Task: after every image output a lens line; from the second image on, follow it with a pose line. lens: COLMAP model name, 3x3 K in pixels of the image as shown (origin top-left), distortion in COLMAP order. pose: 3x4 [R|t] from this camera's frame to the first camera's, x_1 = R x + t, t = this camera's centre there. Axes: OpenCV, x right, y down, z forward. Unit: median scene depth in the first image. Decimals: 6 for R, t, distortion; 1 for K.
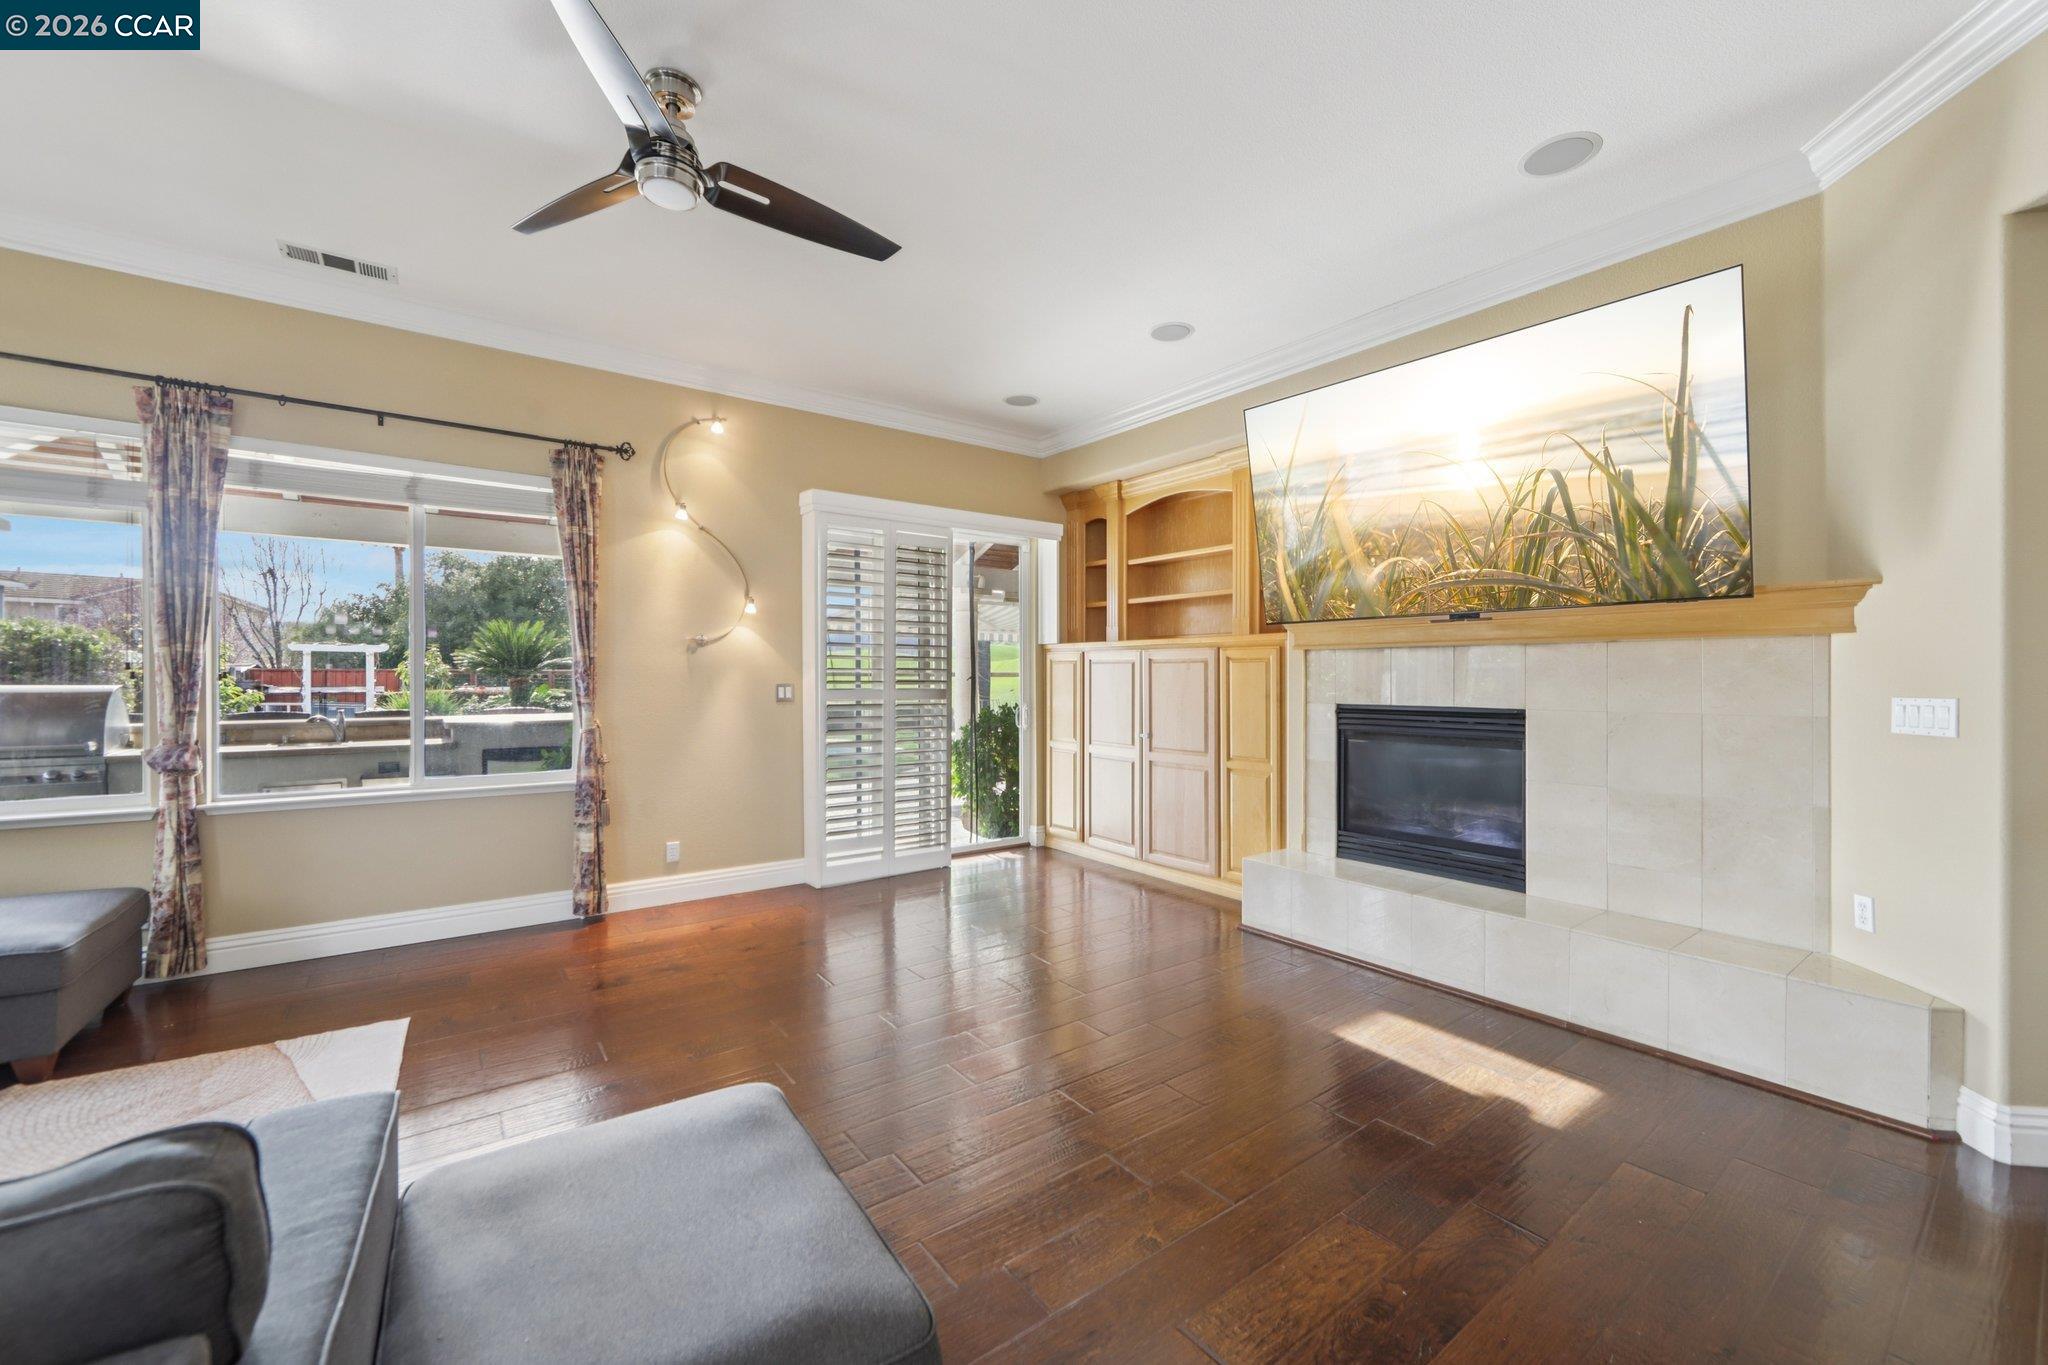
lens RADIAL K [[816.6, 0, 1029.8], [0, 816.6, 677.1], [0, 0, 1]] dist [-0.006754, 0.001389]
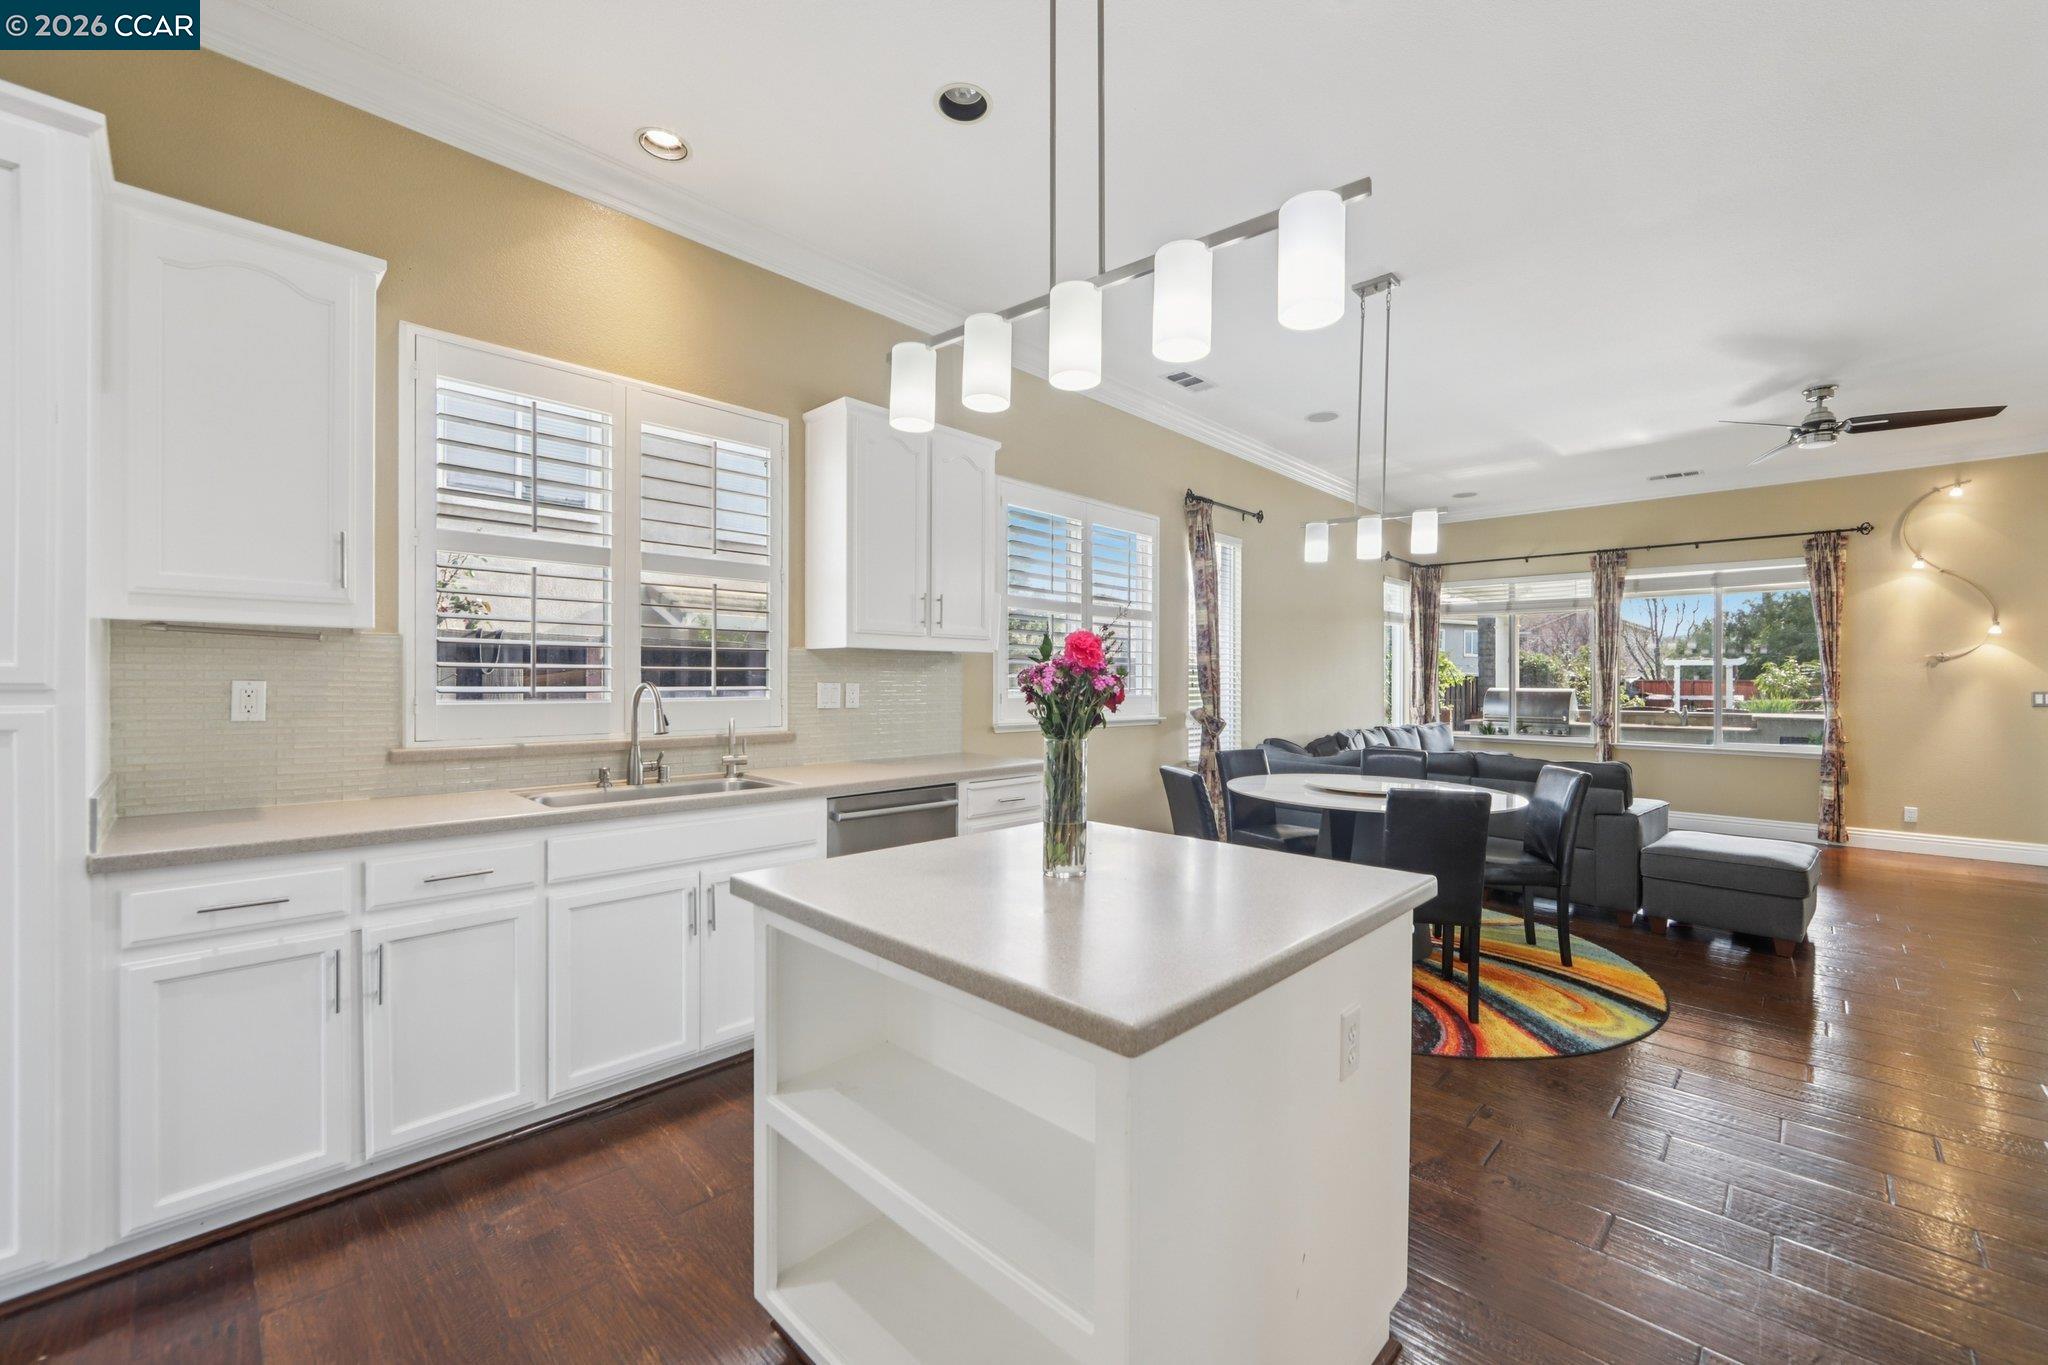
lens RADIAL K [[816.6, 0, 1037.9], [0, 816.6, 690.4], [0, 0, 1]] dist [-0.006754, 0.001389]
pose [[0.171400, 0.005747, -0.985185, 0.481739], [-0.003334, 0.999981, 0.005253, 0.006110], [0.985196, 0.002384, 0.171416, -0.498868]]
